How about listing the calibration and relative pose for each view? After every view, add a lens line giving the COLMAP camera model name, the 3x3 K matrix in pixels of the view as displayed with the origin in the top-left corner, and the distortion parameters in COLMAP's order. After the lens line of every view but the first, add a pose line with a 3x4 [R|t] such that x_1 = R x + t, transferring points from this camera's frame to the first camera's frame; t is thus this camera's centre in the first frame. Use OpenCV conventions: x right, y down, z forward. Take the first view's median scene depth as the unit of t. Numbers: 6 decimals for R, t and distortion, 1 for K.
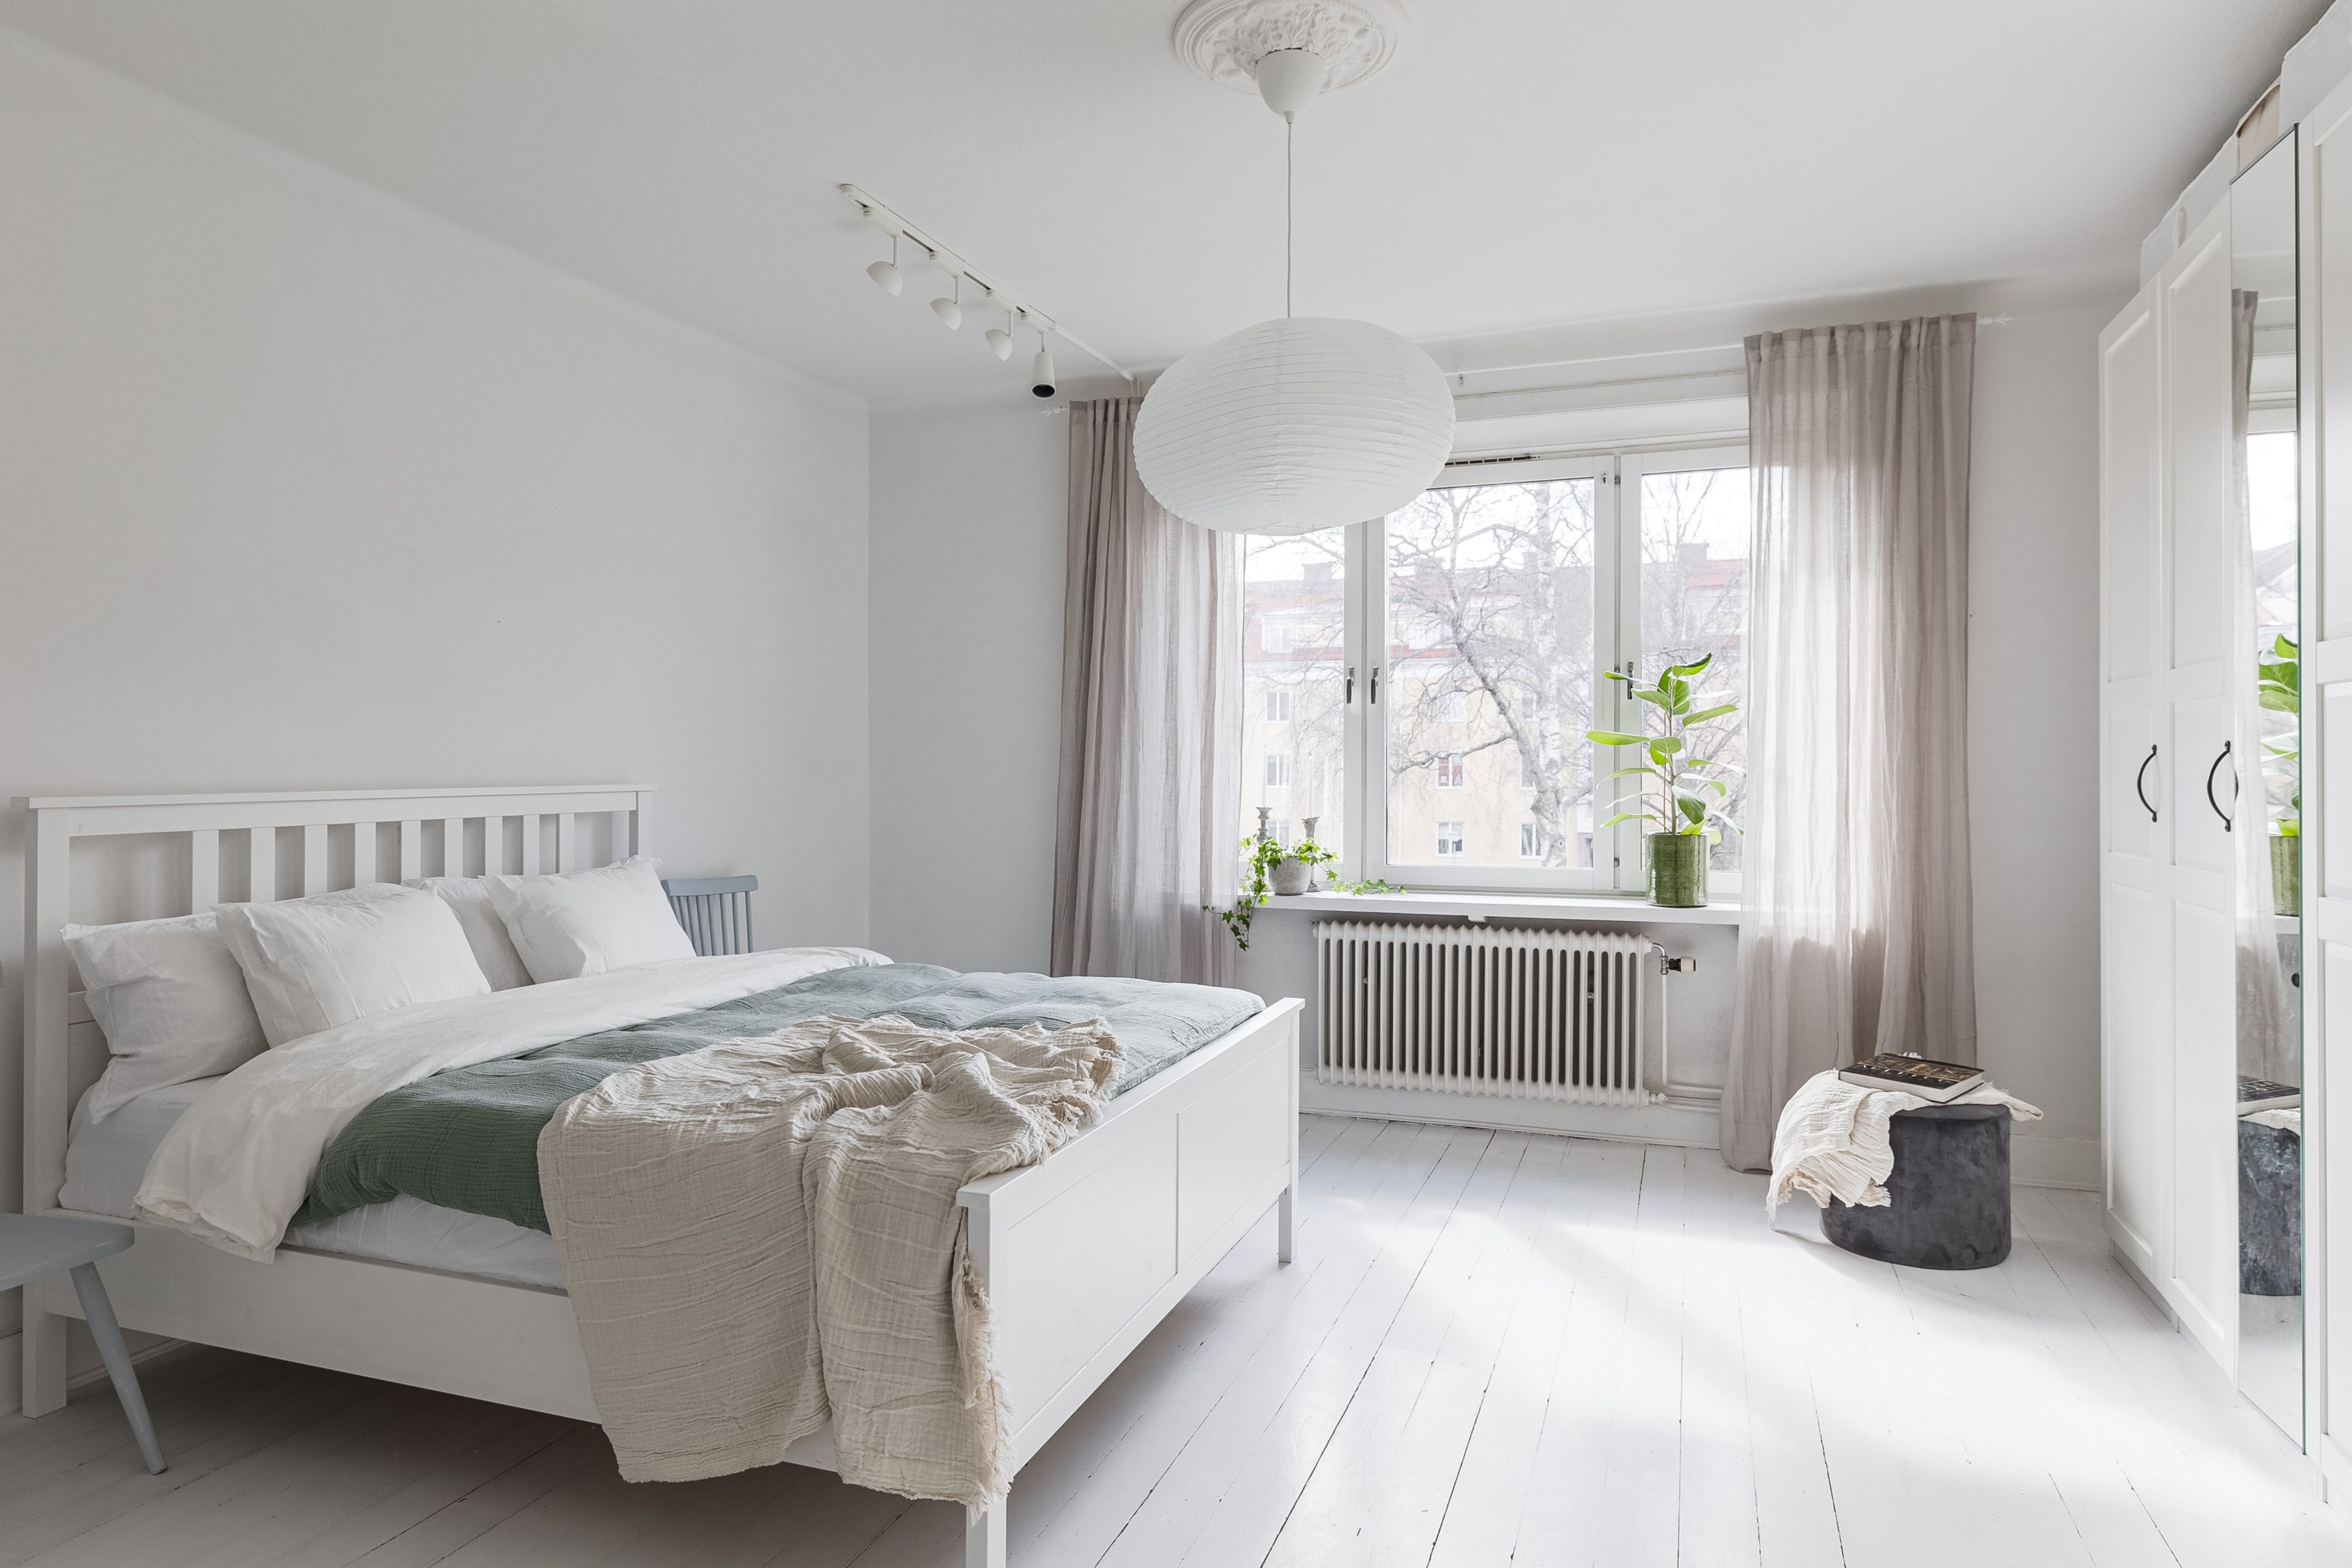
lens RADIAL K [[1422.8, 0, 1169.5], [0, 1422.8, 784.1], [0, 0, 1]] dist [0.001779, -0.000201]
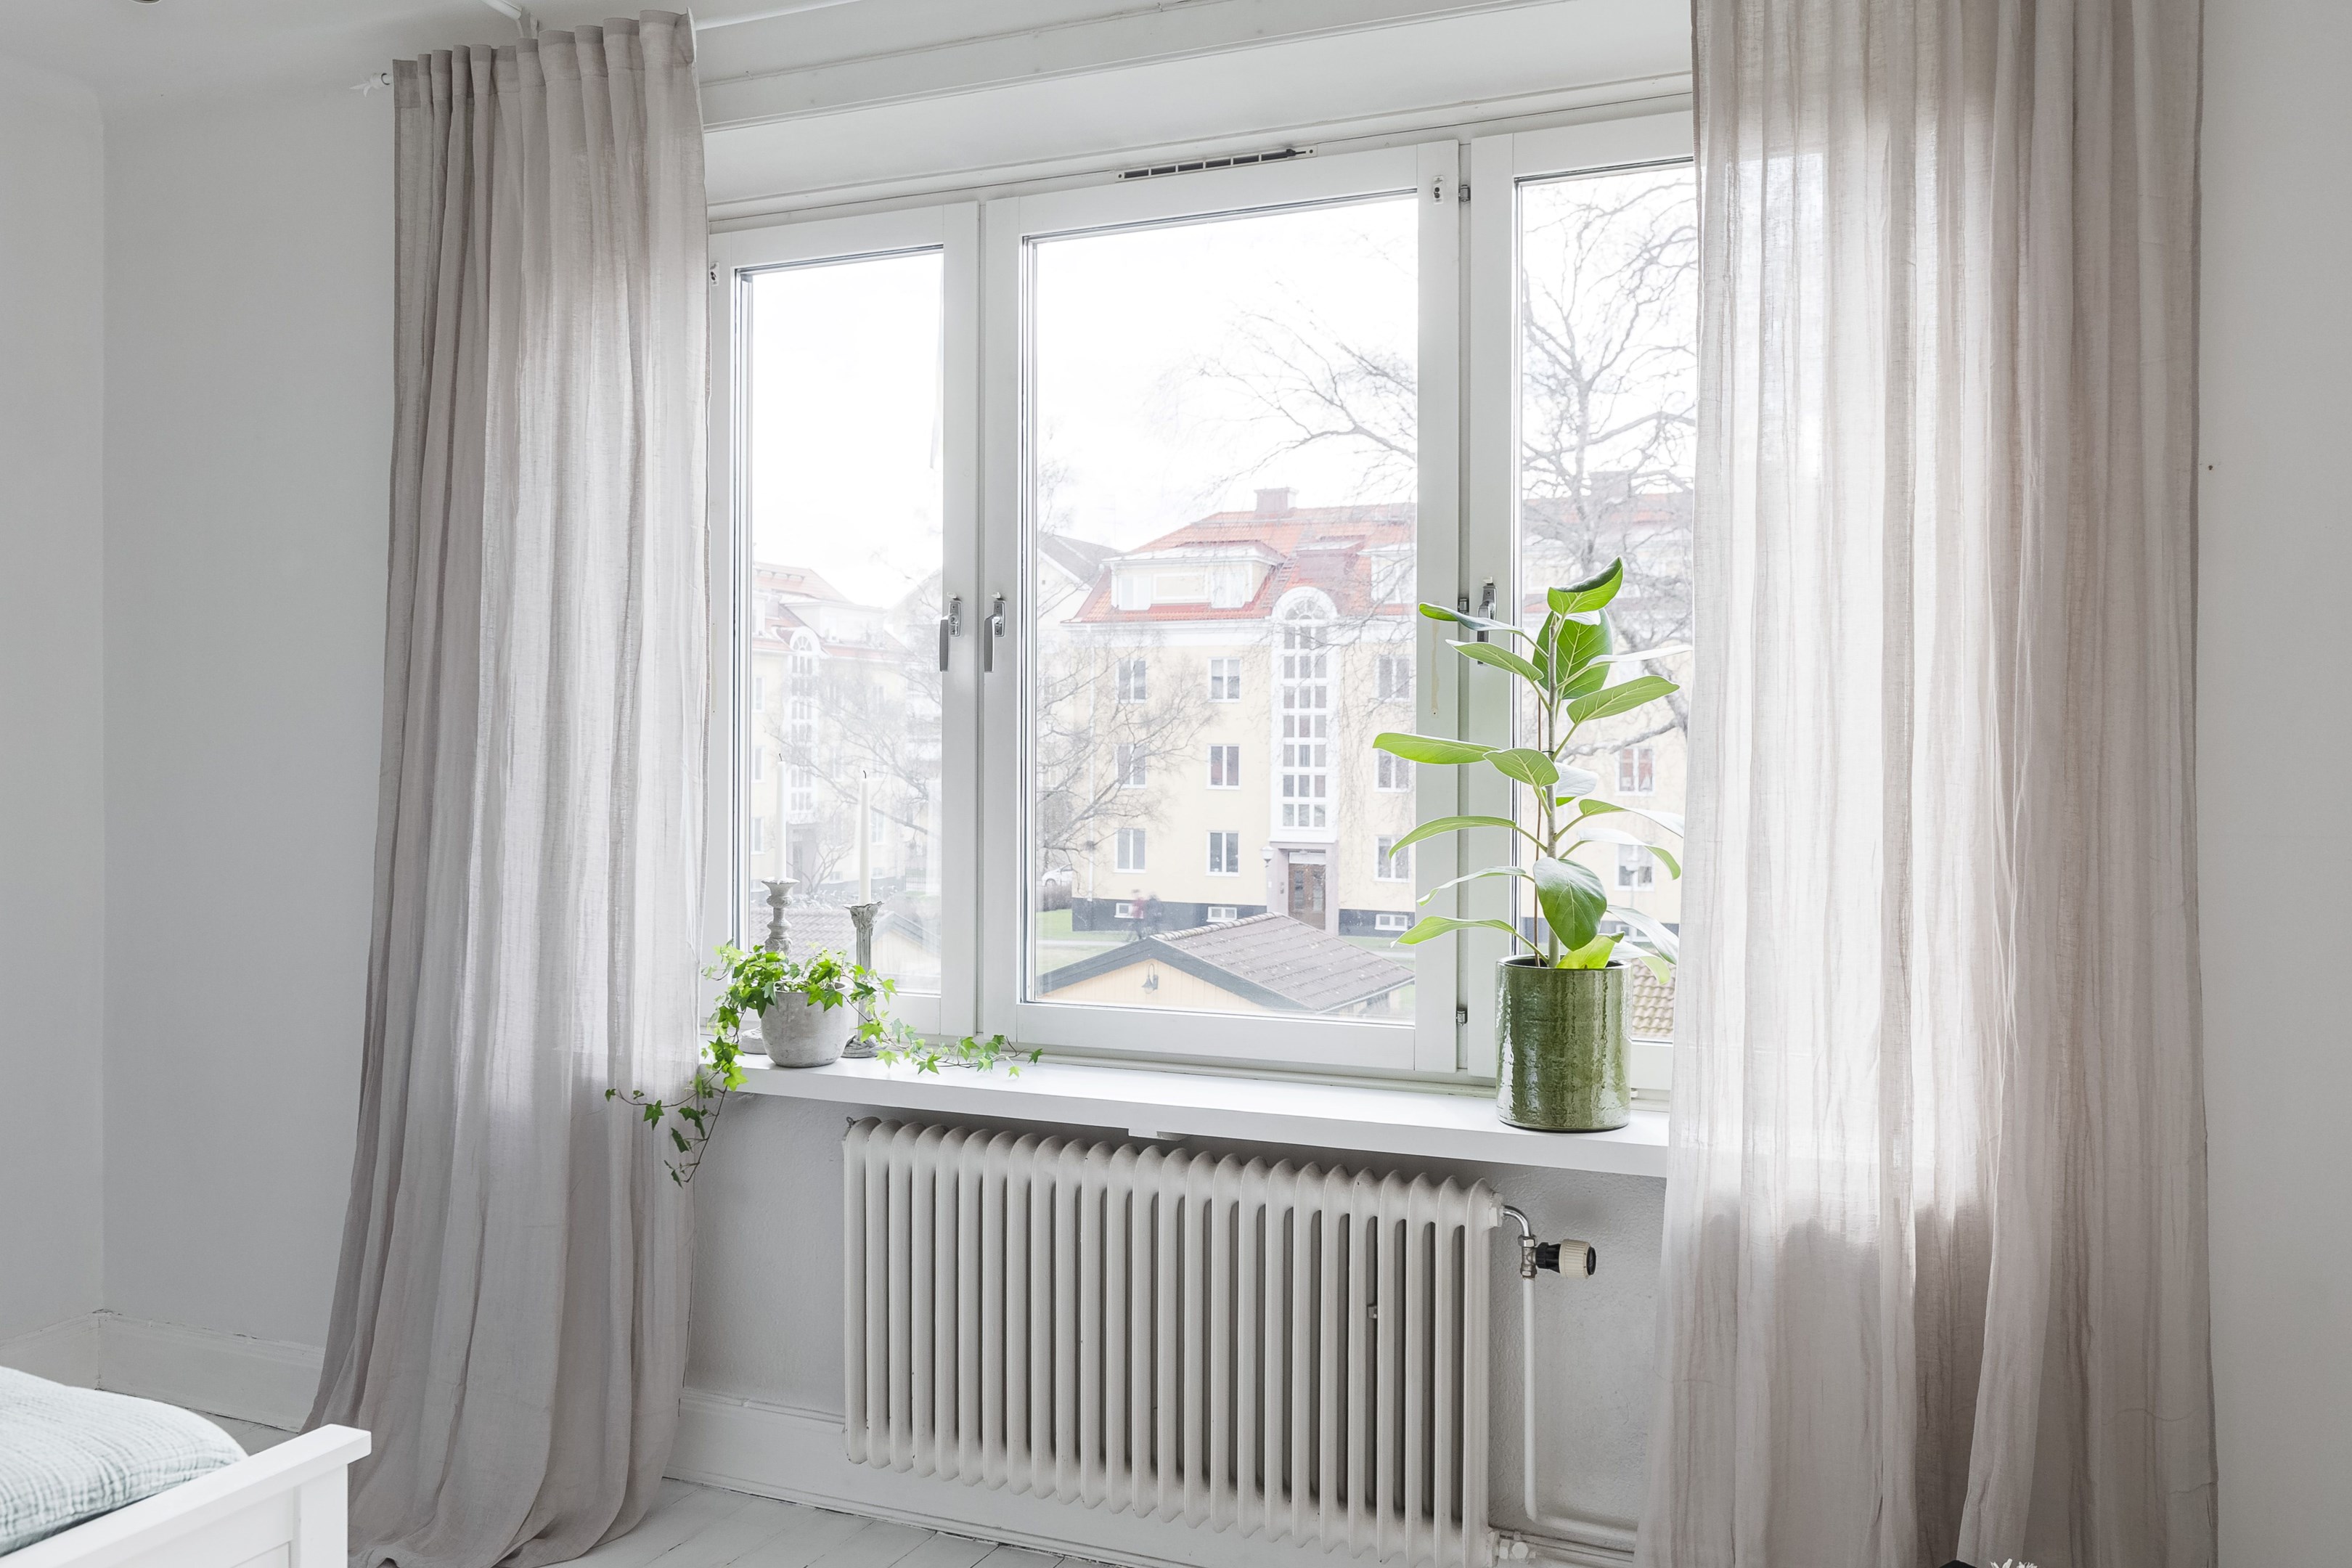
lens RADIAL K [[1910.2, 0, 1176.2], [0, 1910.2, 766.8], [0, 0, 1]] dist [0.001515, 0.000530]
pose [[0.998028, 0.007376, -0.062331, 0.270712], [-0.007846, 0.999943, -0.007301, -0.021556], [0.062273, 0.007776, 0.998029, 0.386484]]
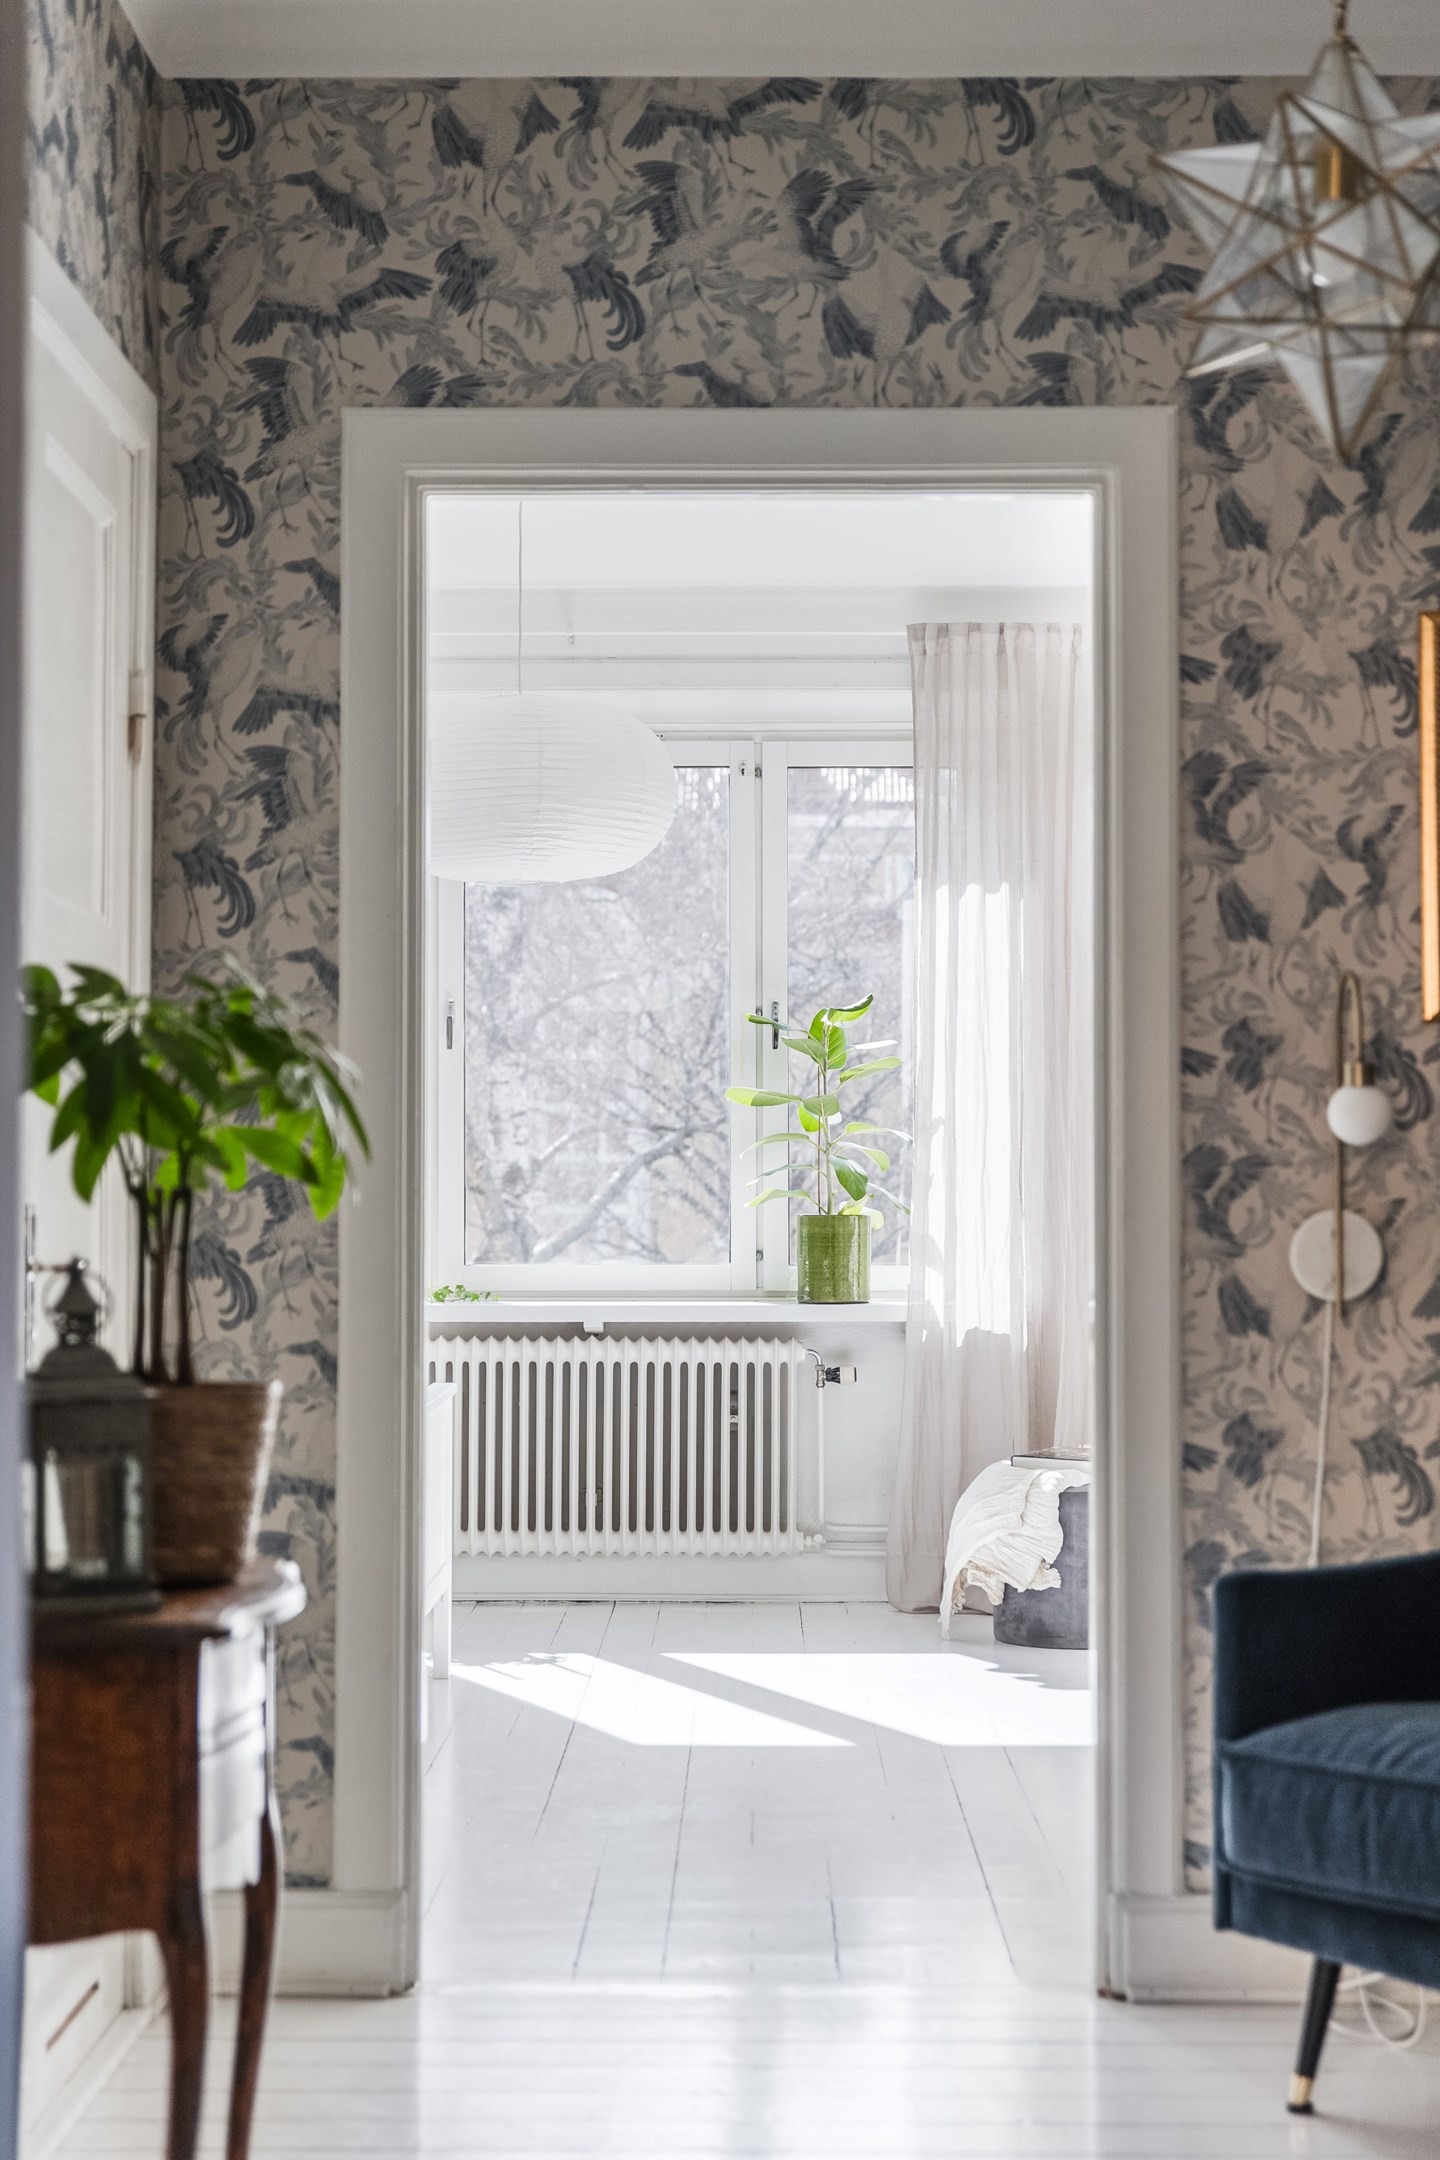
lens RADIAL K [[3814.3, 0, 720.0], [0, 3814.3, 1080.0], [0, 0, 1]] dist [-0.019549, 0.050856]
pose [[0.940816, 0.011408, 0.338726, -0.440366], [0.004595, 0.998912, -0.046404, 0.058752], [-0.338887, 0.045214, 0.939740, -1.021519]]
